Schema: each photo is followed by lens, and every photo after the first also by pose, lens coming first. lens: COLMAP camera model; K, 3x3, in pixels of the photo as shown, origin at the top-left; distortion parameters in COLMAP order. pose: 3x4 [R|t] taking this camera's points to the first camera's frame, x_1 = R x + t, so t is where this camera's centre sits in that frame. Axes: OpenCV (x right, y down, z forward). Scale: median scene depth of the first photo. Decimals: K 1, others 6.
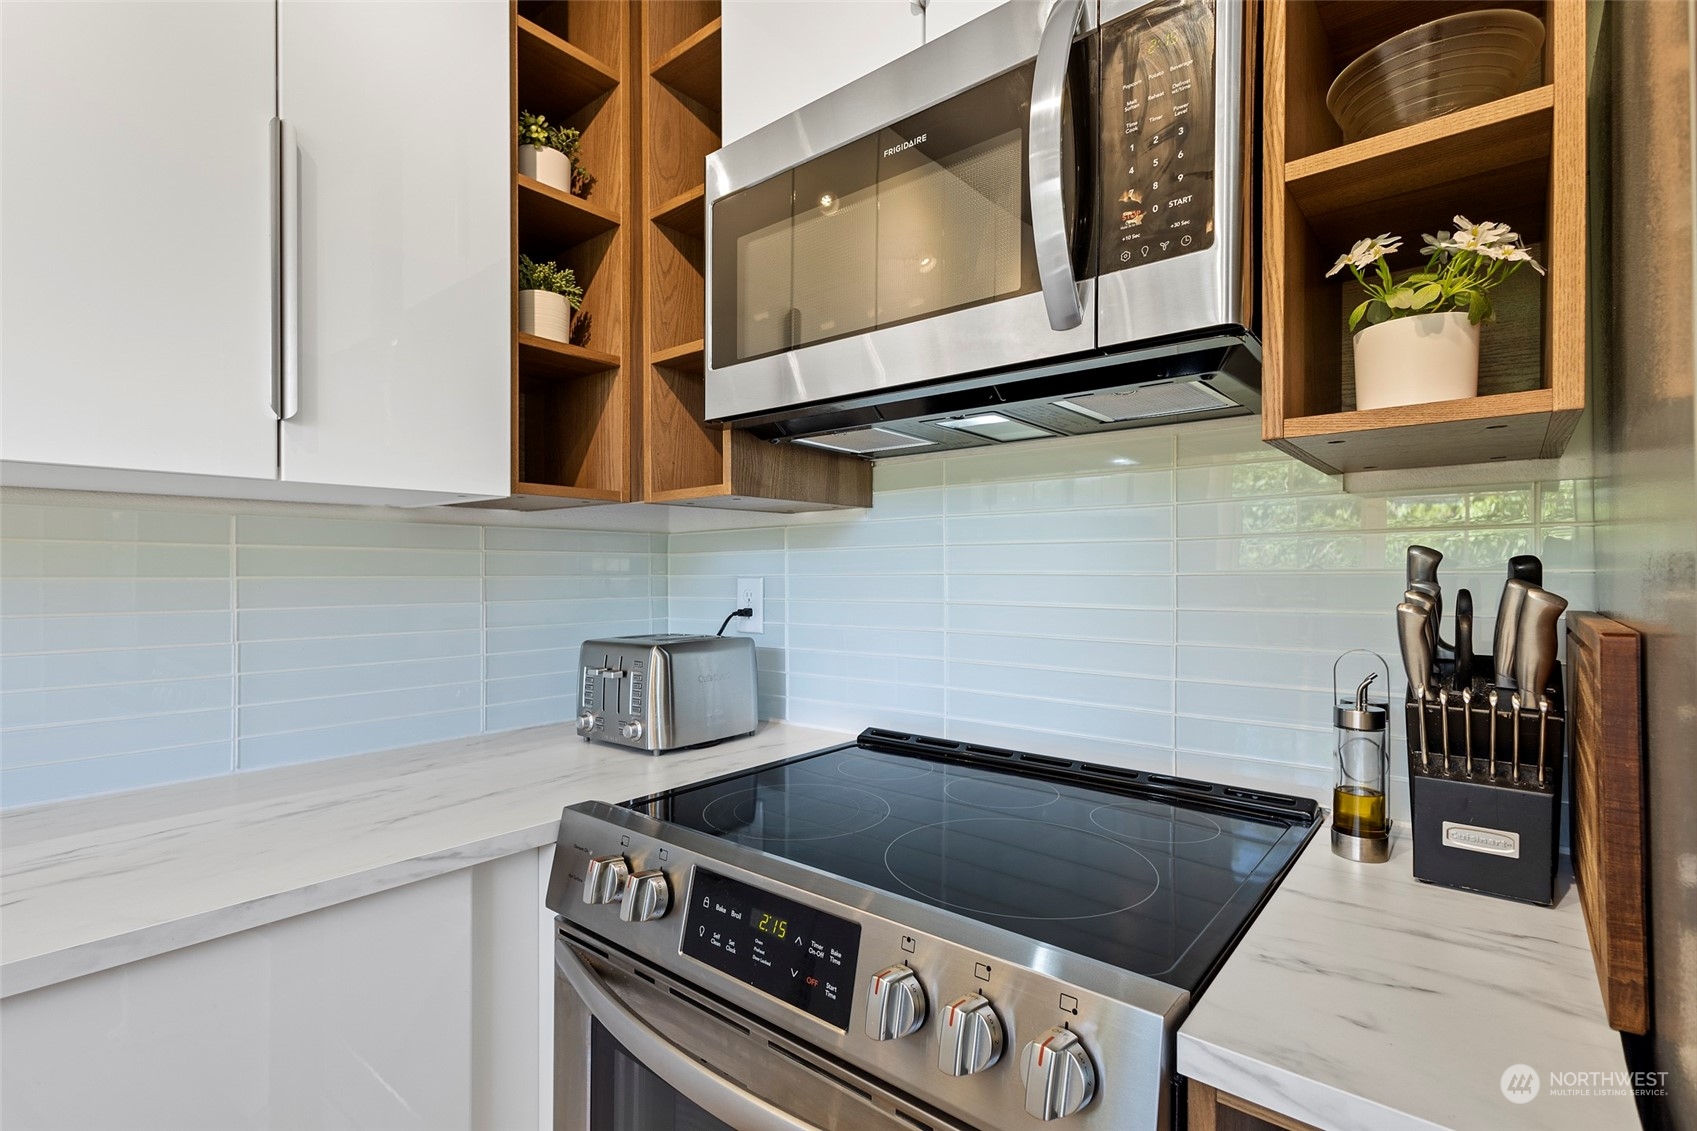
lens RADIAL K [[791.4, 0, 850.4], [0, 791.4, 571.3], [0, 0, 1]] dist [0.009190, -0.001771]
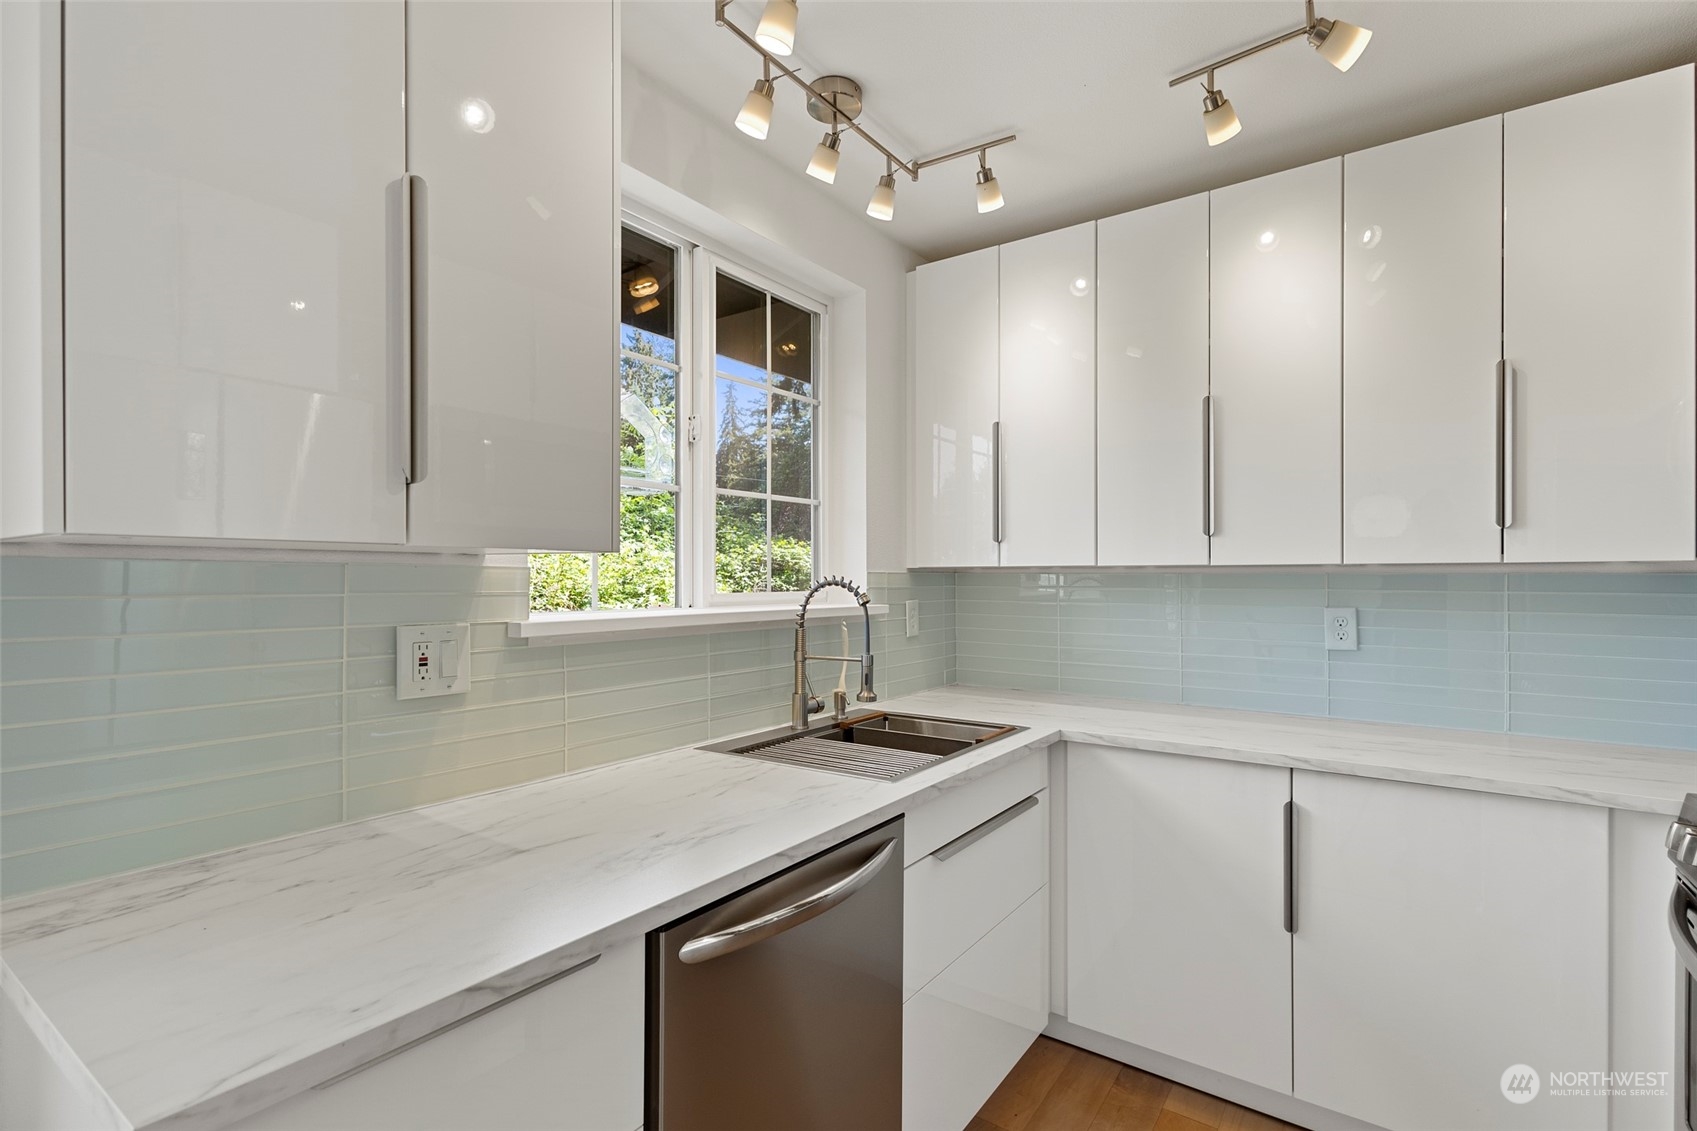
lens RADIAL K [[791.4, 0, 835.6], [0, 791.4, 580.2], [0, 0, 1]] dist [0.009190, -0.001771]
pose [[0.070585, 0.006719, -0.997483, 0.690765], [0.005593, 0.999959, 0.007131, -0.072429], [0.997490, -0.006083, 0.070544, -0.441932]]
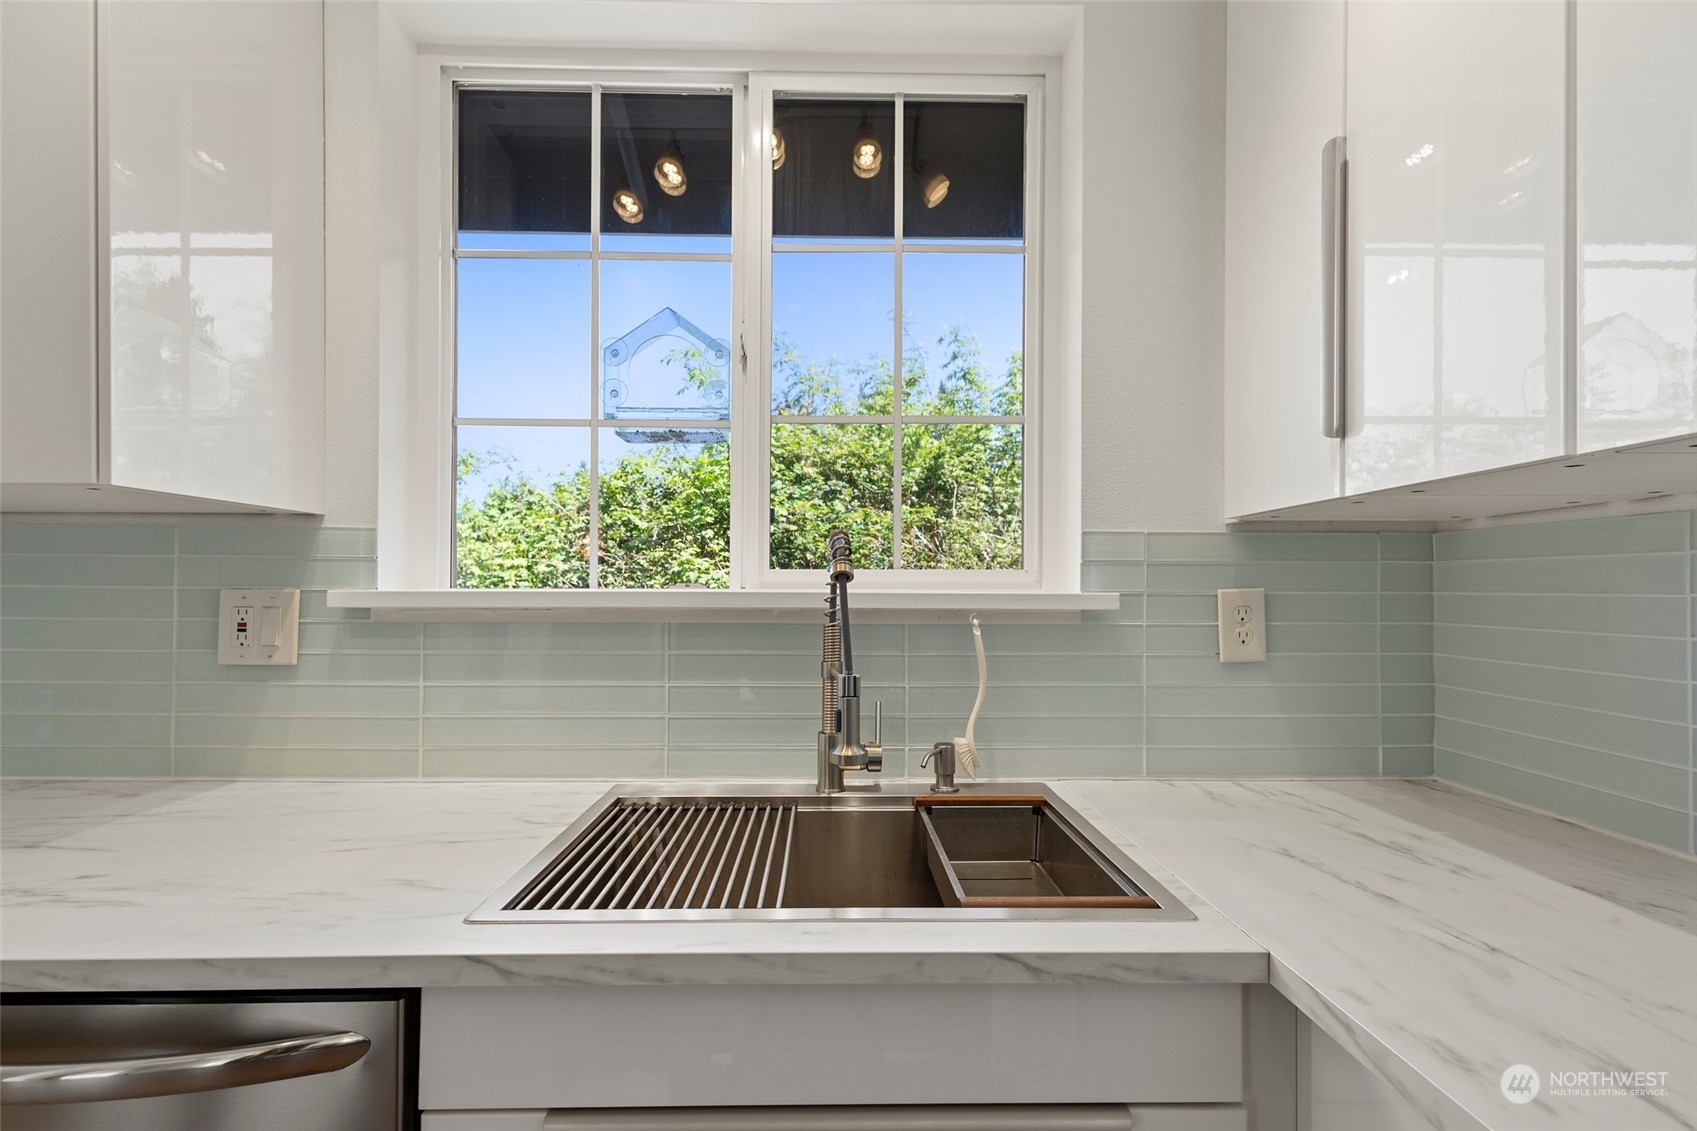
lens RADIAL K [[791.4, 0, 832.2], [0, 791.4, 591.5], [0, 0, 1]] dist [0.009190, -0.001771]
pose [[-0.757306, -0.000269, -0.653060, -0.284176], [0.003784, 0.999981, -0.004799, 0.001083], [0.653049, -0.006105, -0.757291, 0.319880]]
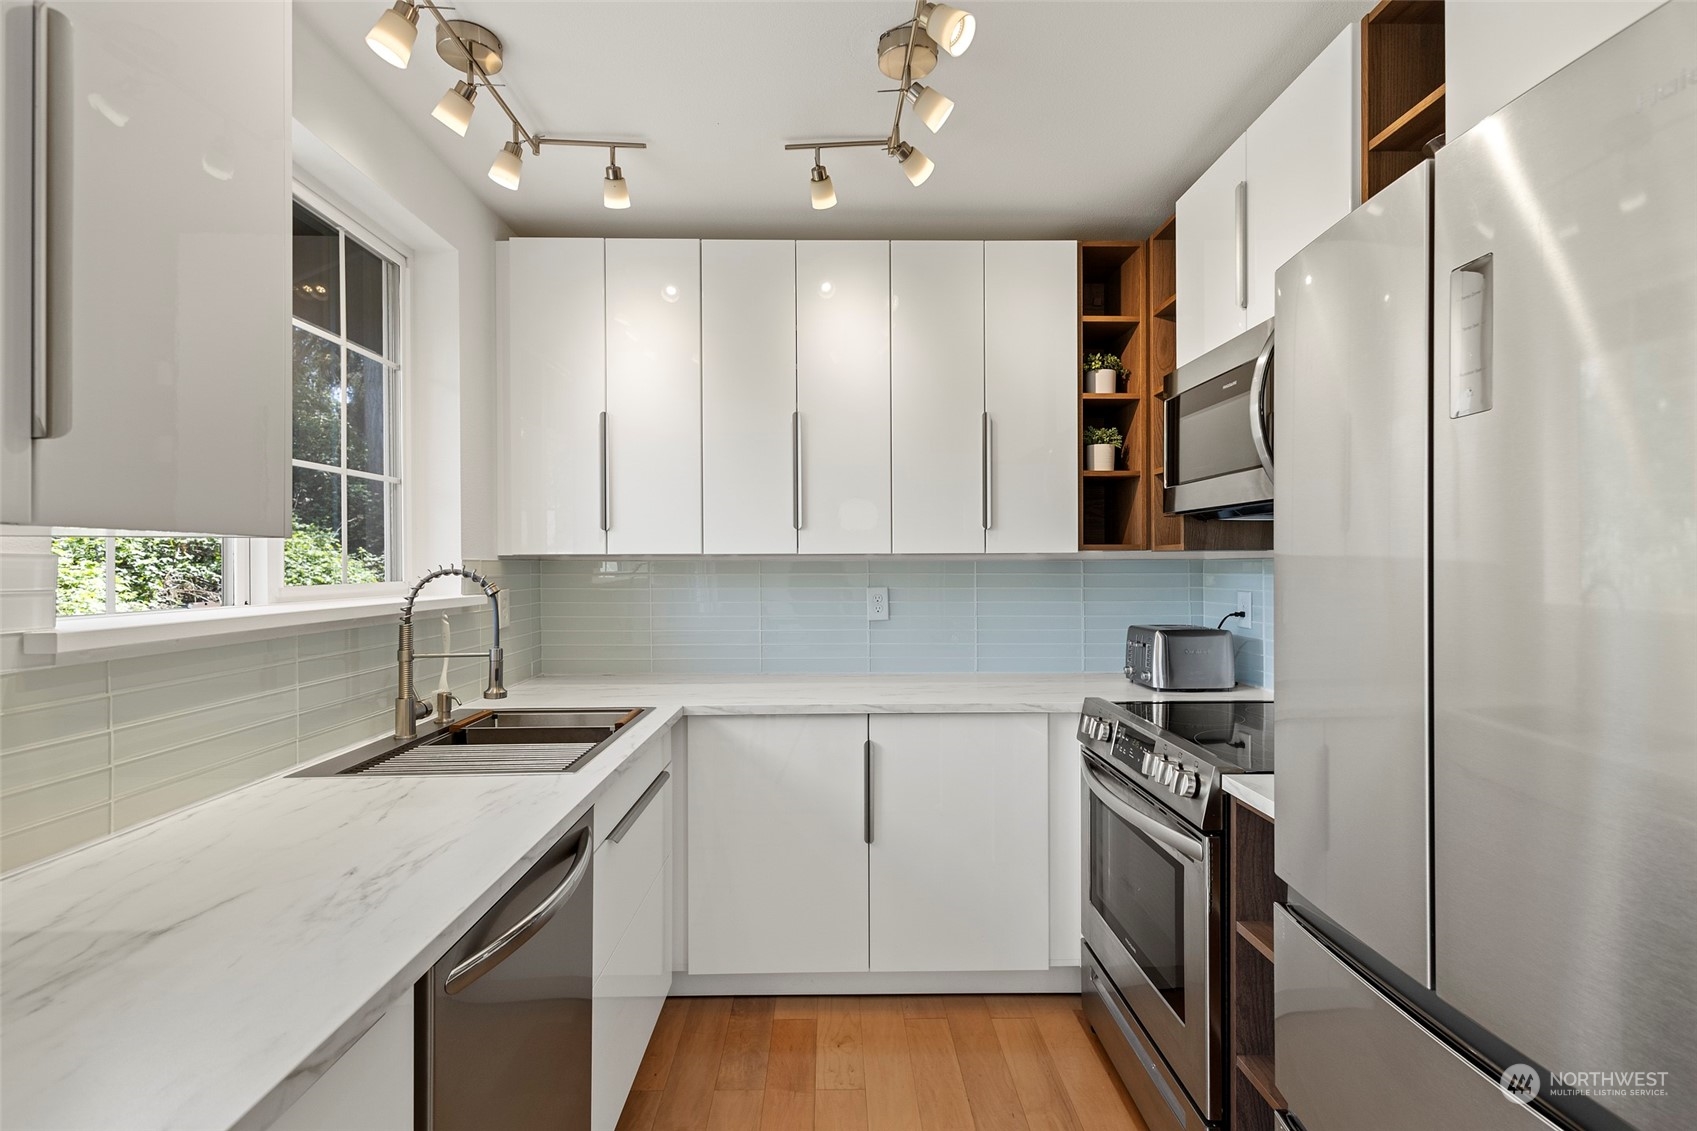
lens RADIAL K [[791.4, 0, 843.9], [0, 791.4, 565.0], [0, 0, 1]] dist [0.009190, -0.001771]
pose [[0.649001, 0.002893, -0.760782, 0.668876], [0.006013, 0.999942, 0.008932, -0.077114], [0.760764, -0.010372, 0.648946, -0.721806]]
